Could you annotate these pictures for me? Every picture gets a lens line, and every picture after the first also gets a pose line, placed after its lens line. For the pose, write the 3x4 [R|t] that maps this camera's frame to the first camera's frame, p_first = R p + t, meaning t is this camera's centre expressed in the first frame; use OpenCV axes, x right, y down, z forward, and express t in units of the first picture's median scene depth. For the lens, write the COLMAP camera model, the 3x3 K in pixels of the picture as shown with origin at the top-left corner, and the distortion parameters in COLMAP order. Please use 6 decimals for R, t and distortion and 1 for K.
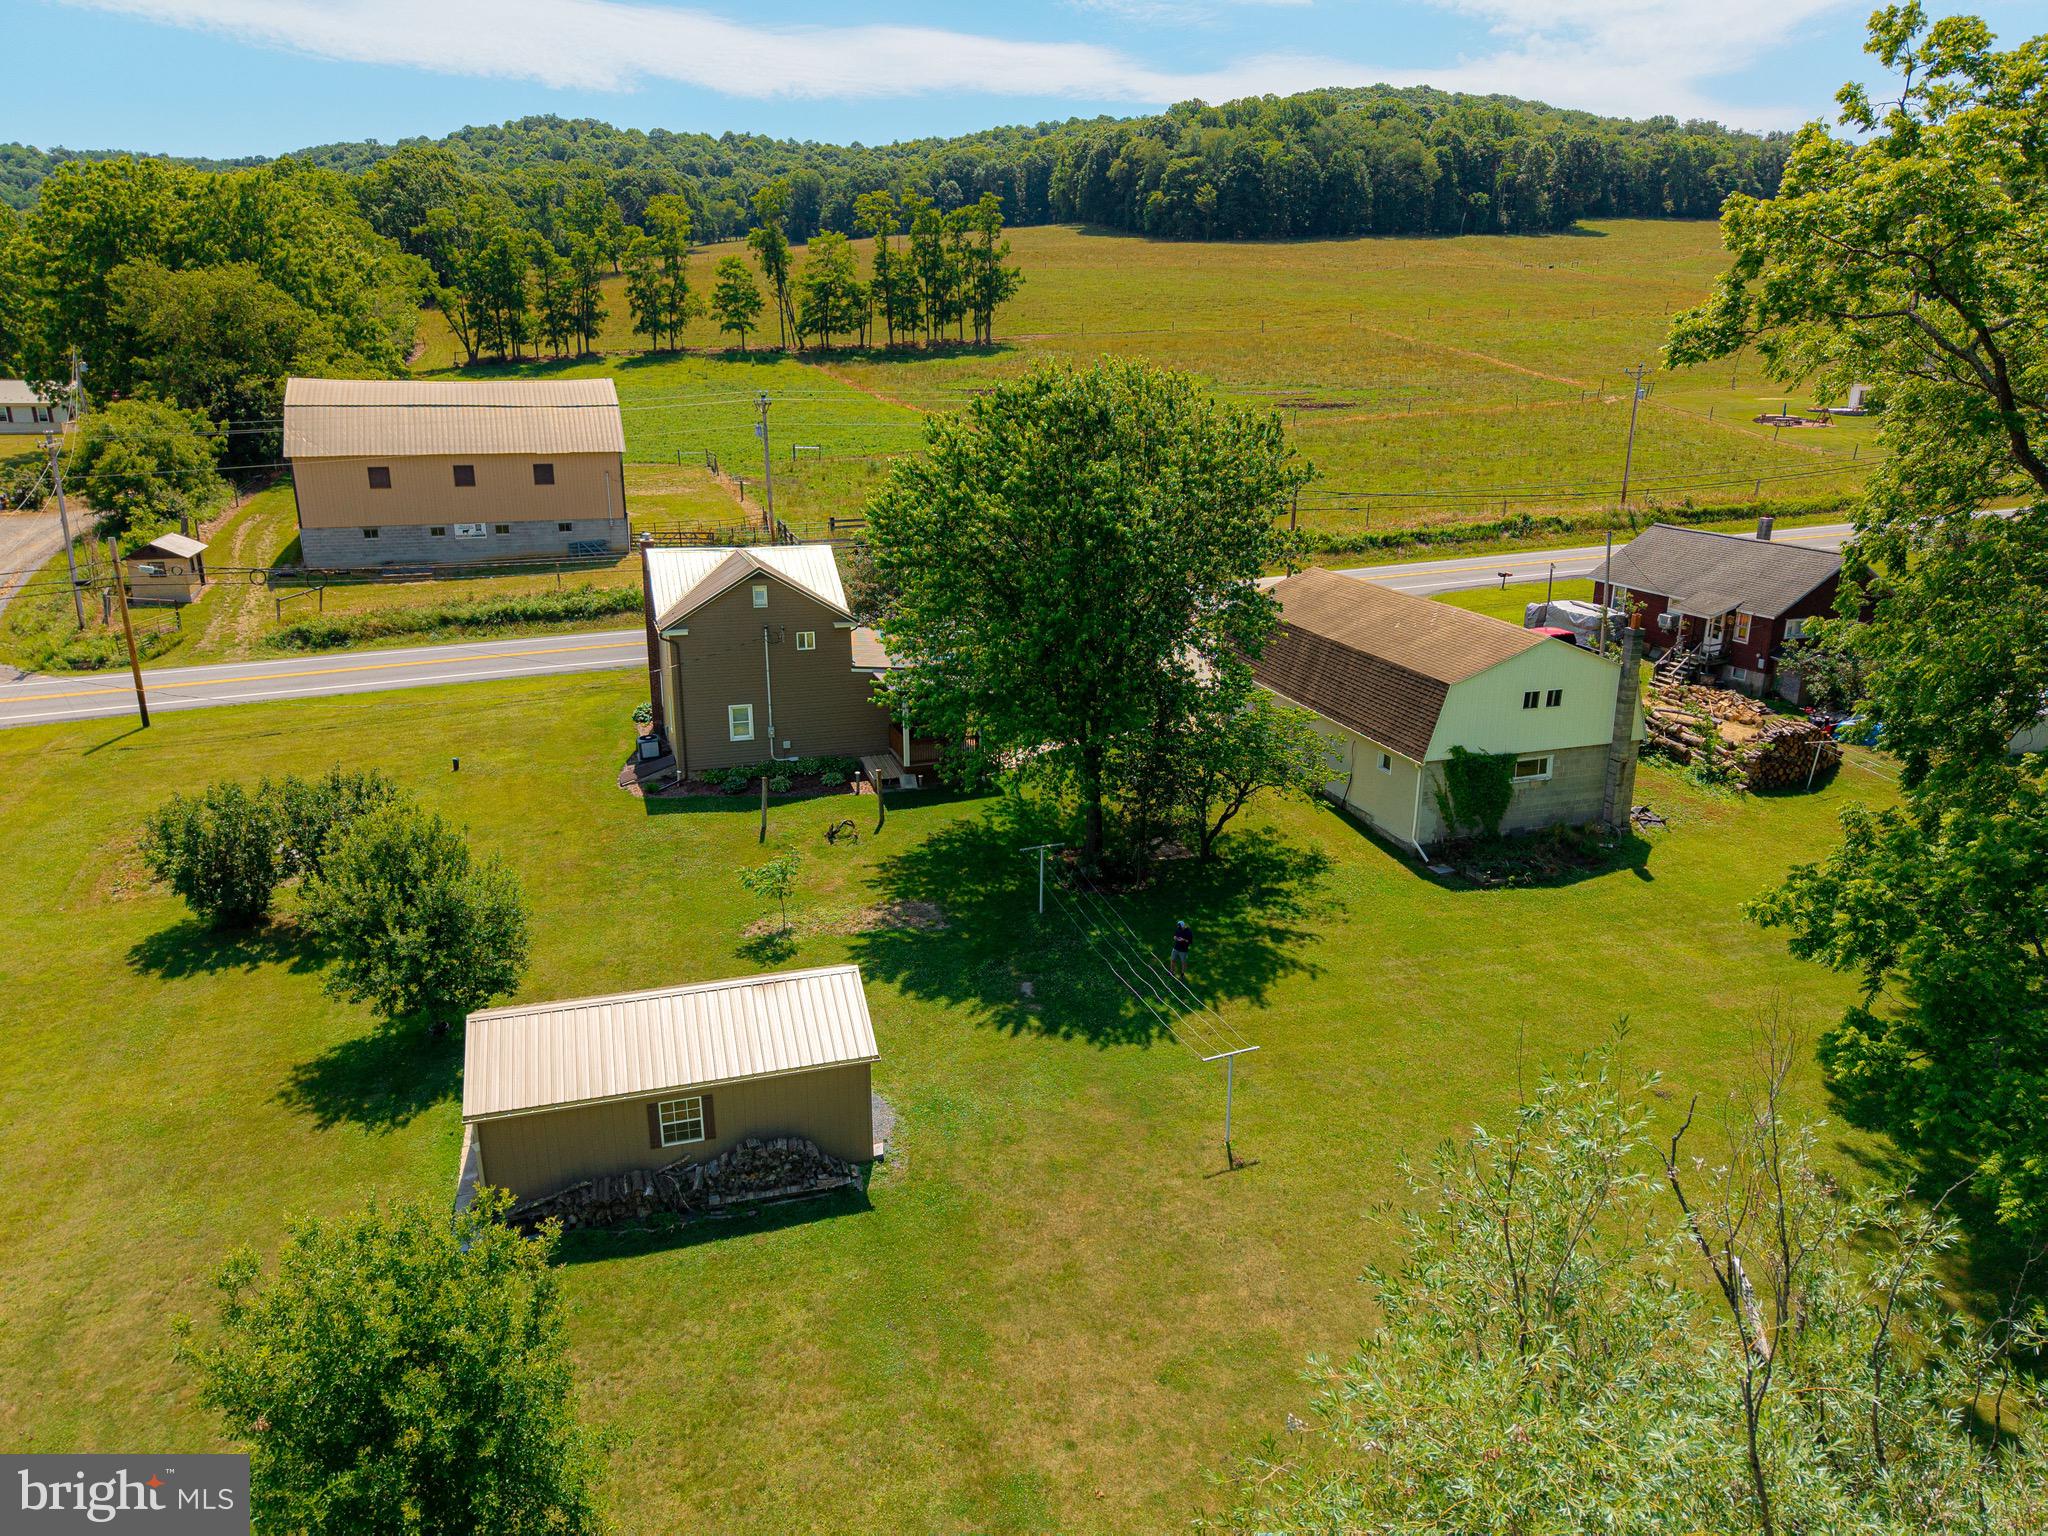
lens RADIAL K [[1381.3, 0, 1024.0], [0, 1381.3, 768.0], [0, 0, 1]] dist [0.023176, -0.014507]
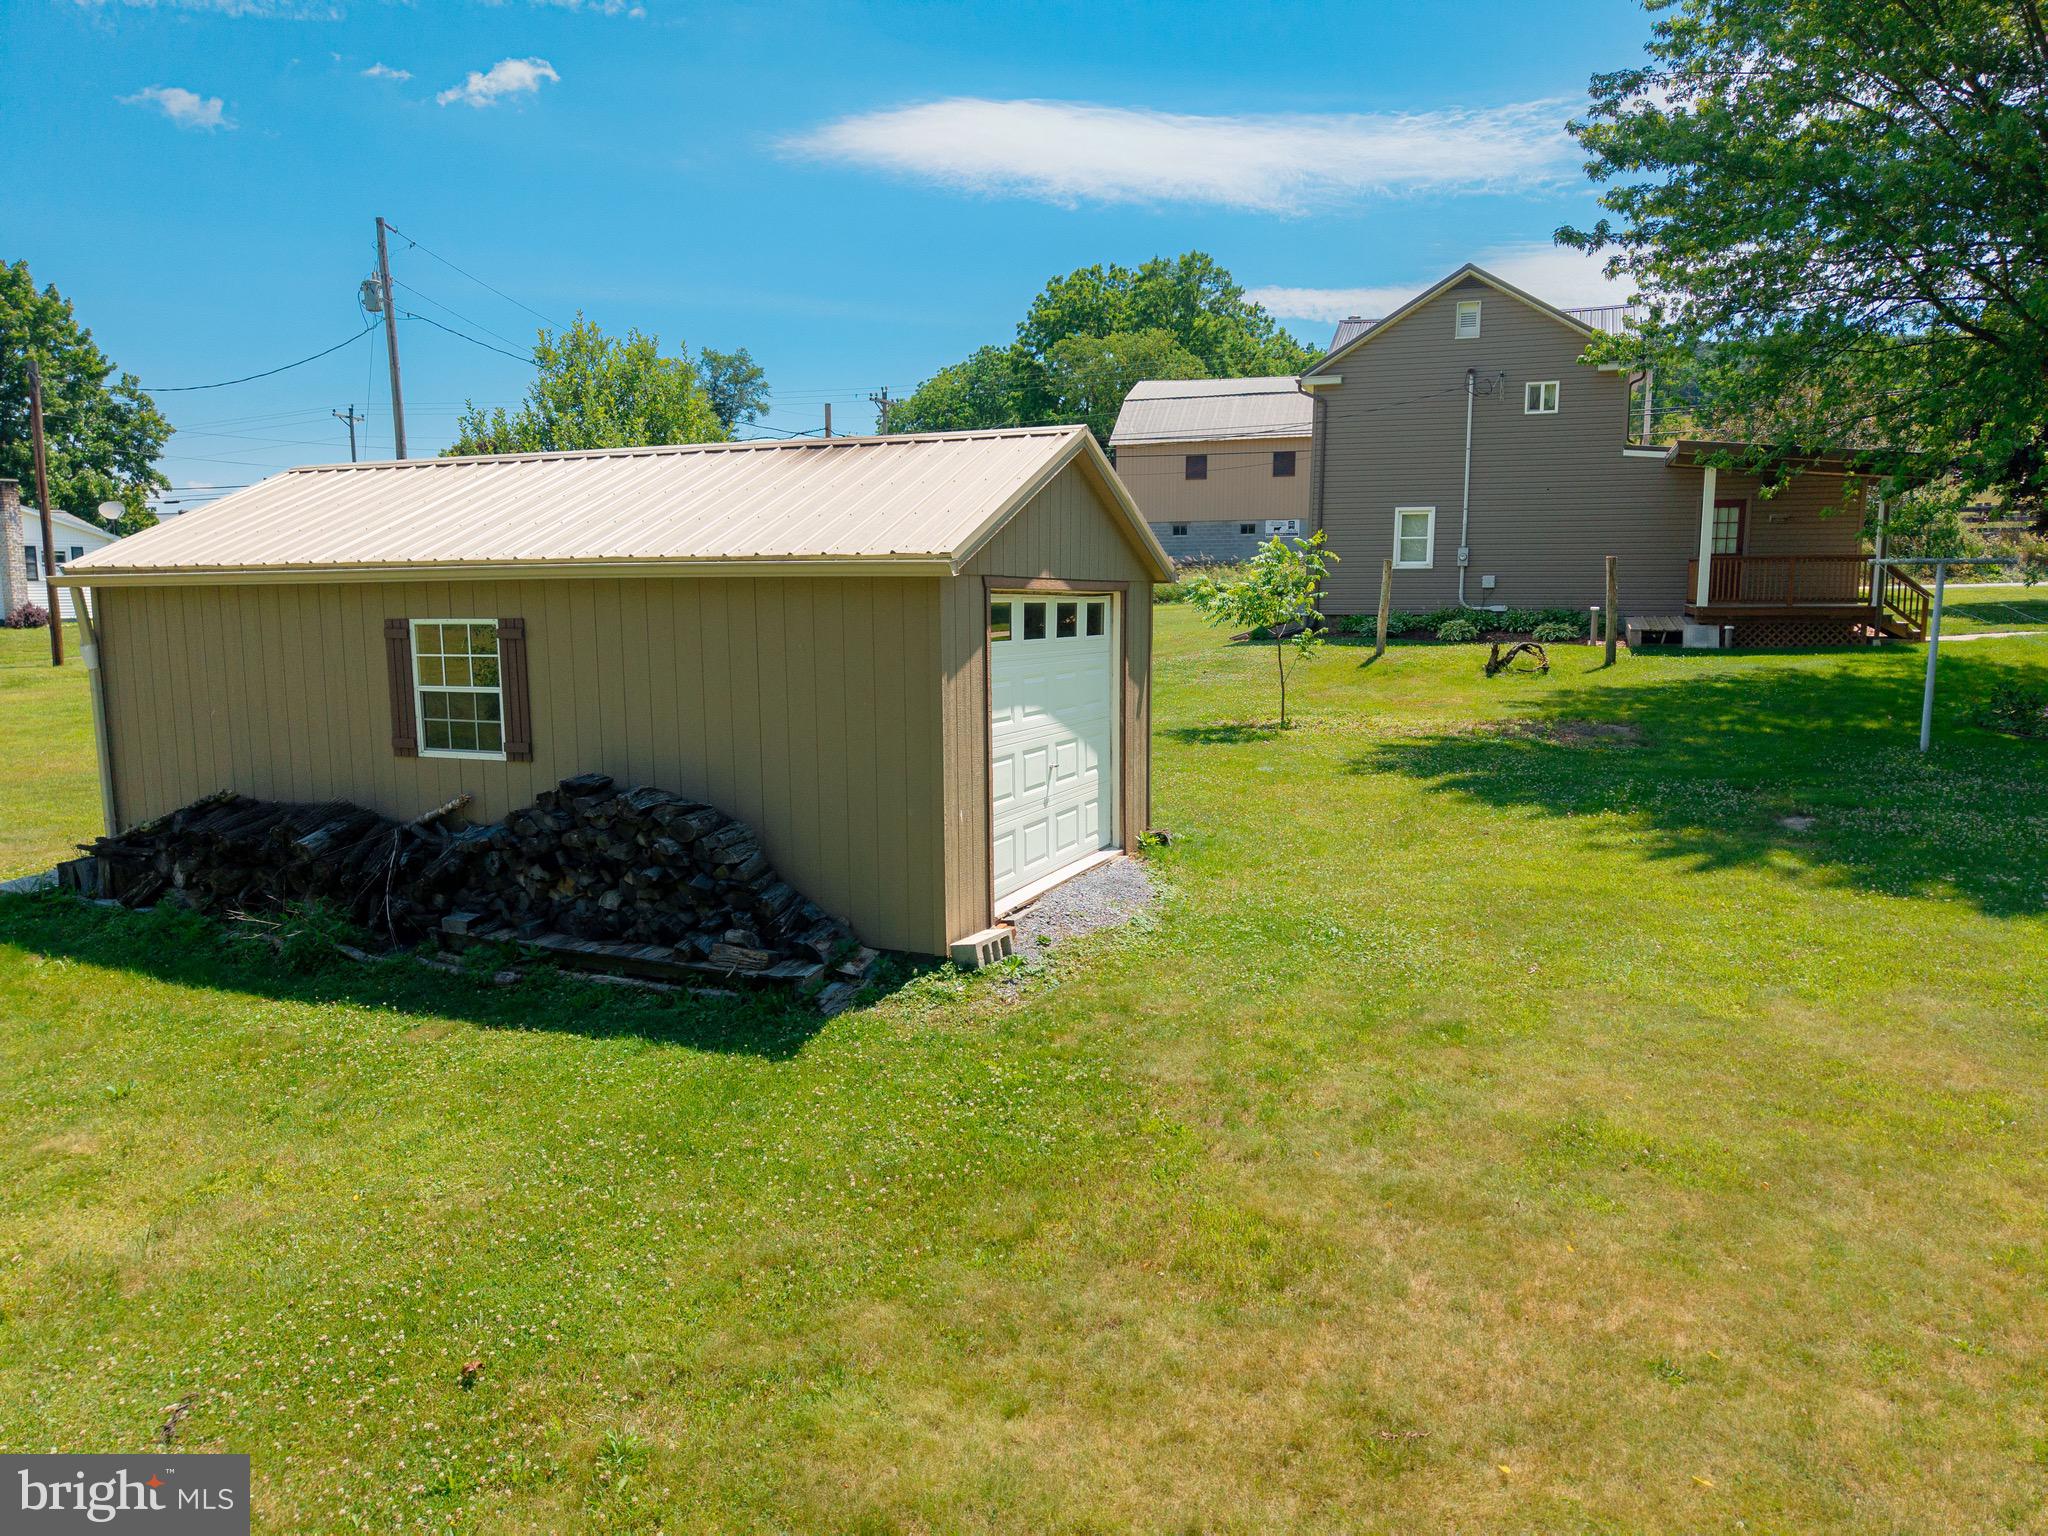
lens RADIAL K [[1381.3, 0, 1024.0], [0, 1381.3, 768.0], [0, 0, 1]] dist [0.023176, -0.014507]
pose [[0.770026, 0.073193, -0.633800, 0.030861], [-0.182402, 0.977191, -0.108758, 0.093509], [0.611383, 0.199353, 0.765813, 0.266312]]
